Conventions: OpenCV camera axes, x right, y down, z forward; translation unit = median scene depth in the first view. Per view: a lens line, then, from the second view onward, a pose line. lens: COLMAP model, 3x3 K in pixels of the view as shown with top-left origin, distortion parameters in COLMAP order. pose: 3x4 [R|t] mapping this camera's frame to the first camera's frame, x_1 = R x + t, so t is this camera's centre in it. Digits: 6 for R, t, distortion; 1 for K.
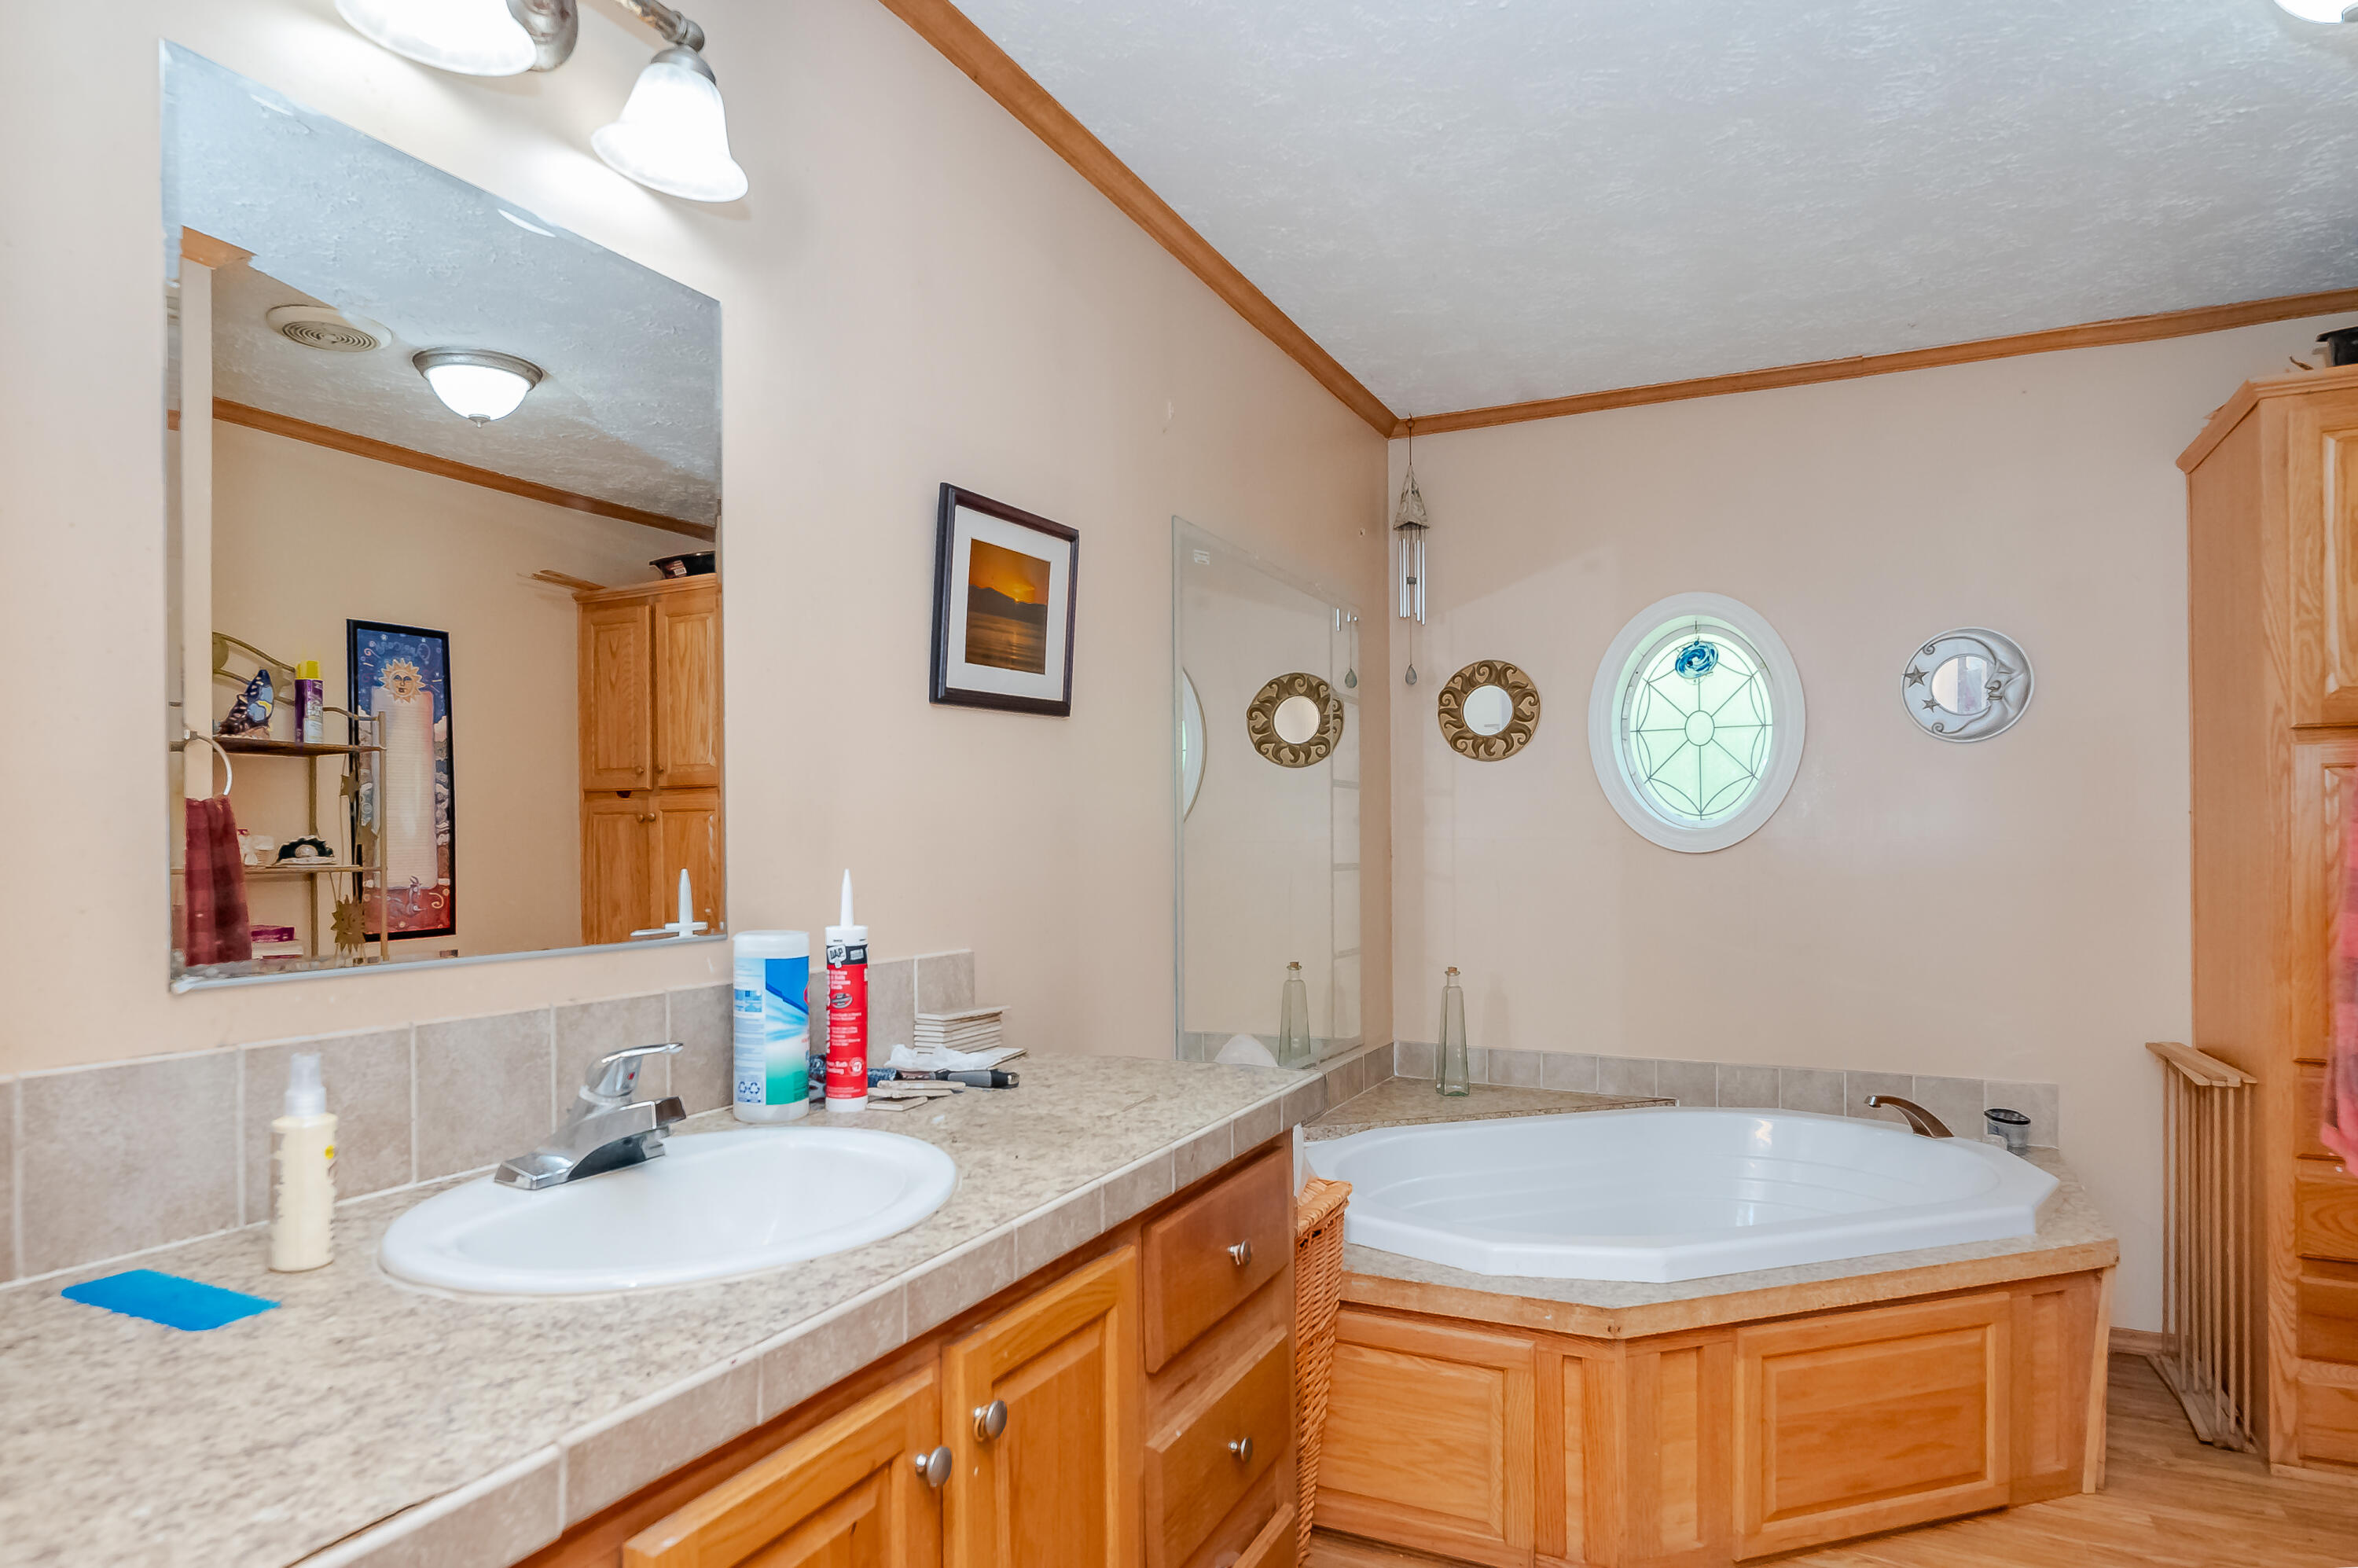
lens RADIAL K [[1344.9, 0, 1179.0], [0, 1344.9, 784.0], [0, 0, 1]] dist [-0.002958, -0.001514]
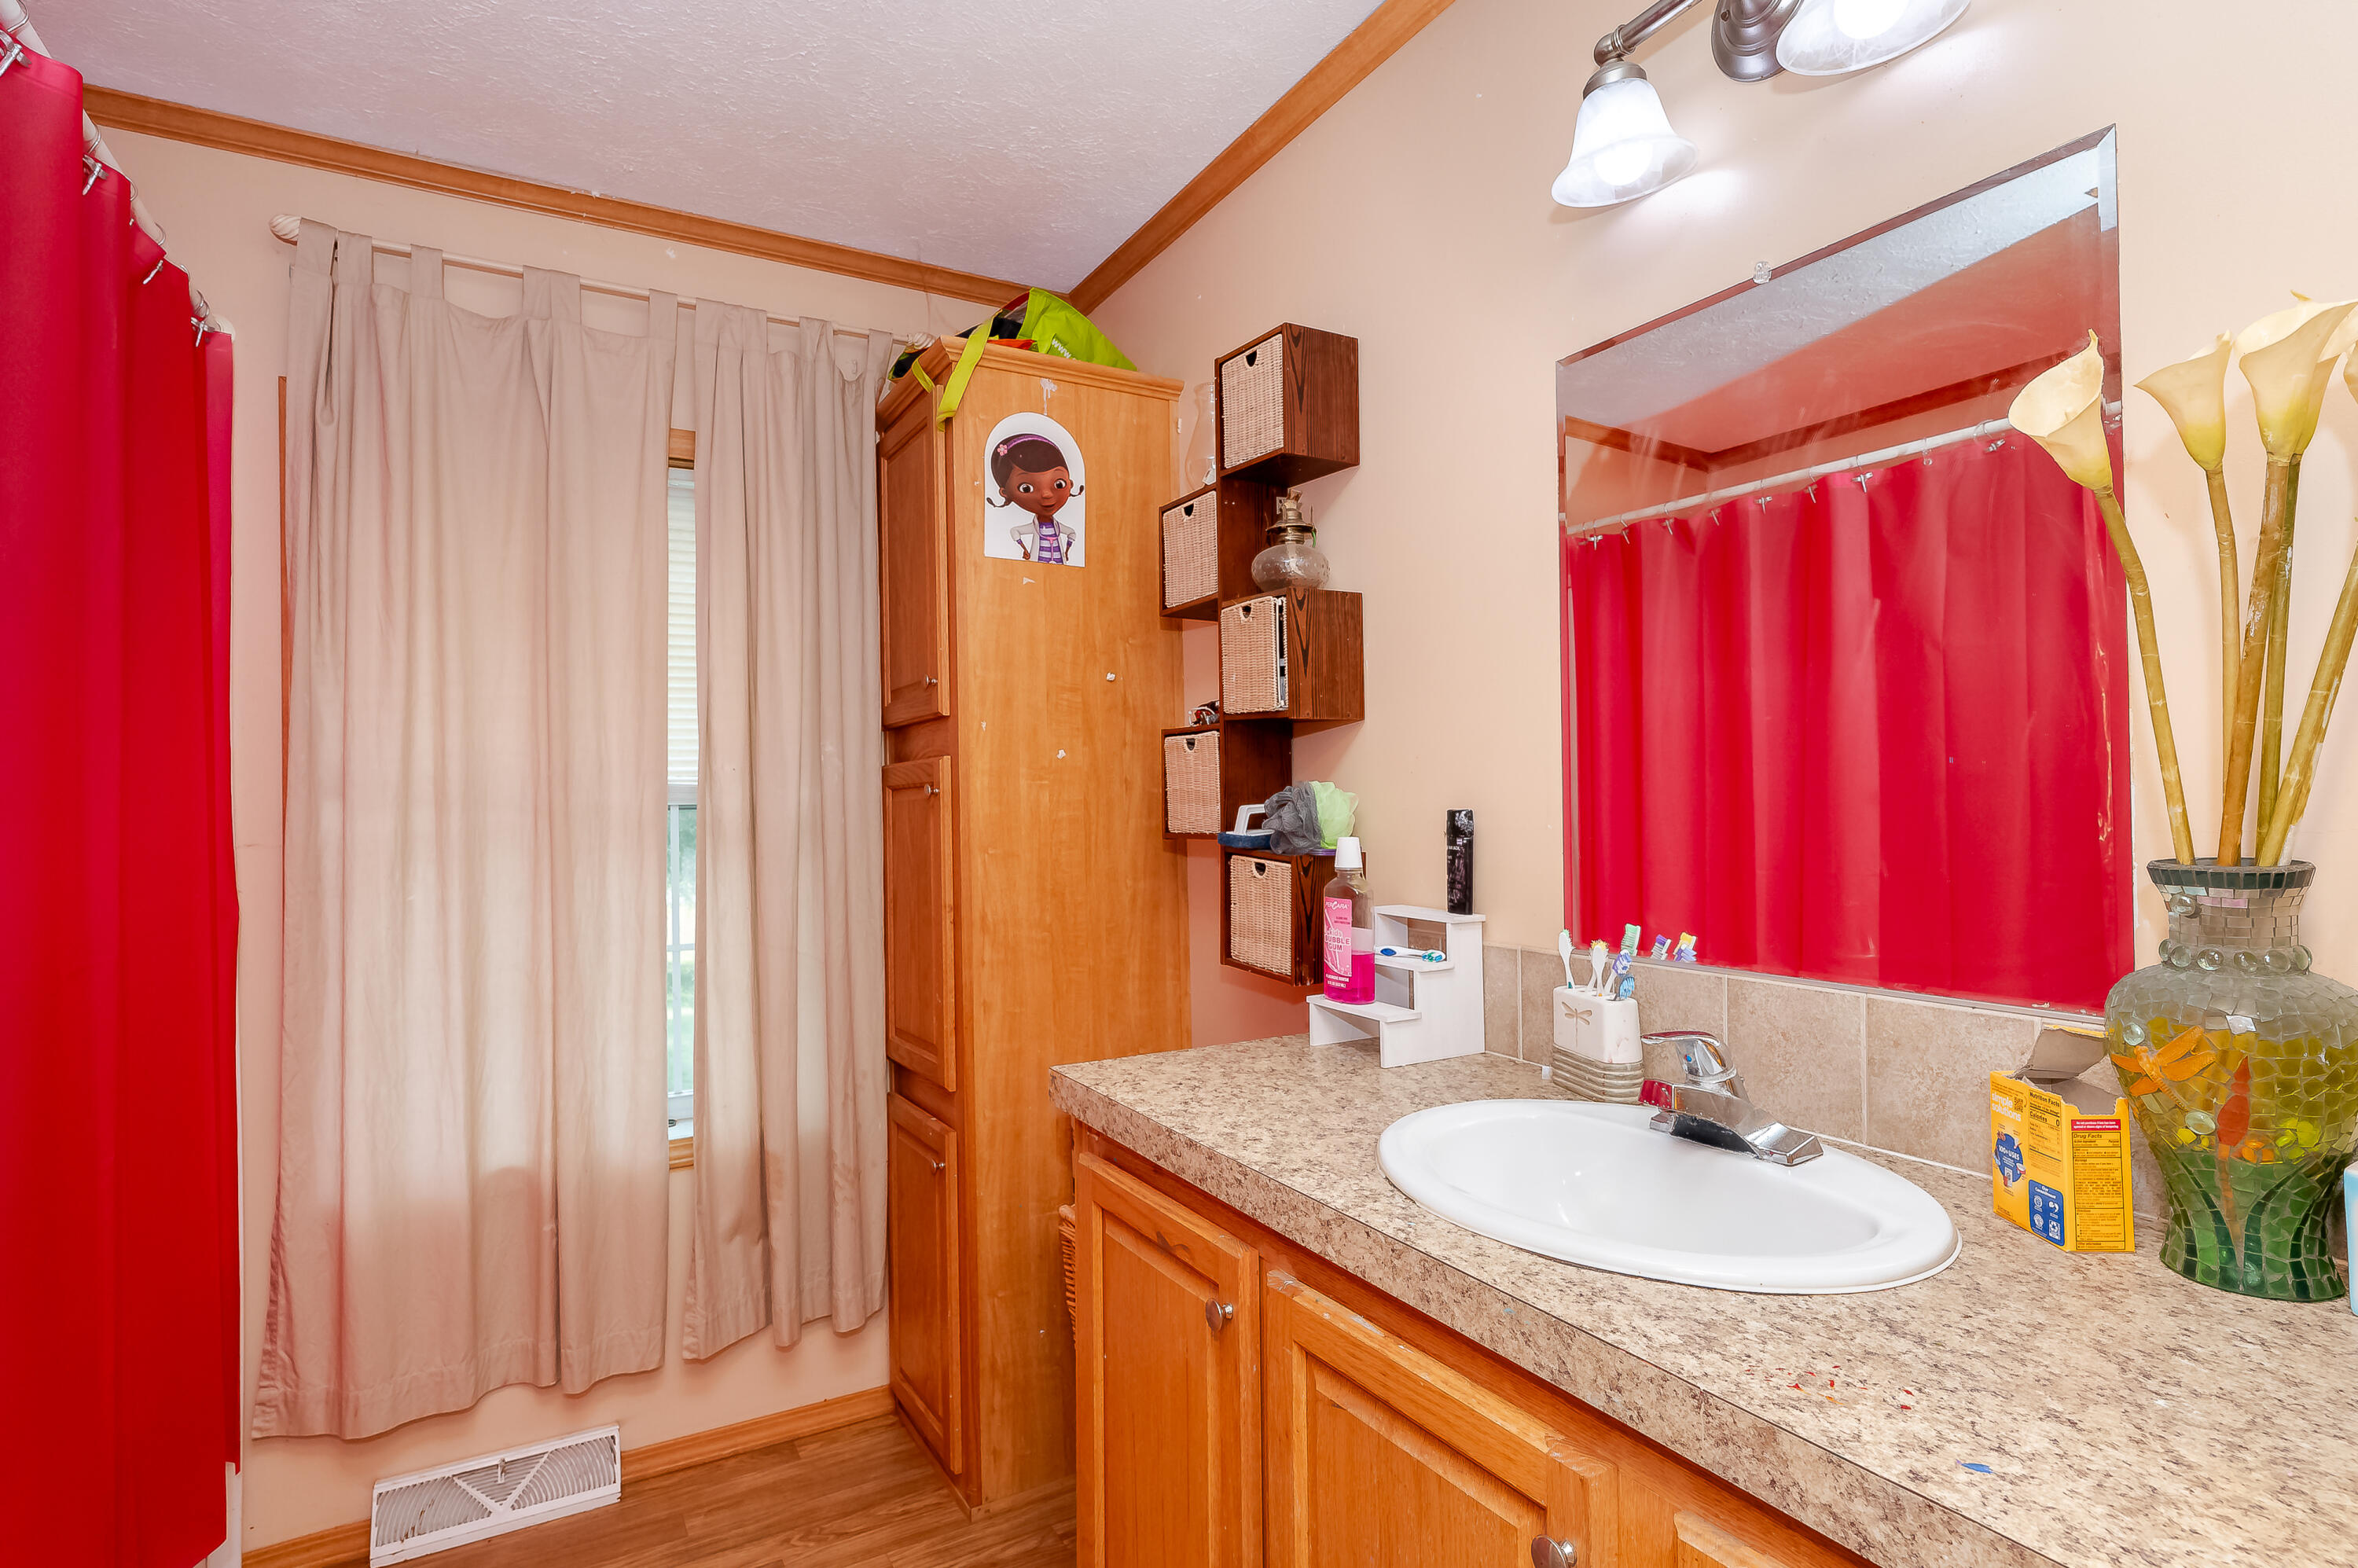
lens RADIAL K [[1175.4, 0, 1179.0], [0, 1175.4, 784.0], [0, 0, 1]] dist [-0.040190, 0.000223]
pose [[-0.567233, -0.007455, -0.823523, 0.503980], [0.027618, 0.999224, -0.028068, 0.011842], [0.823094, -0.038665, -0.566588, 0.981801]]
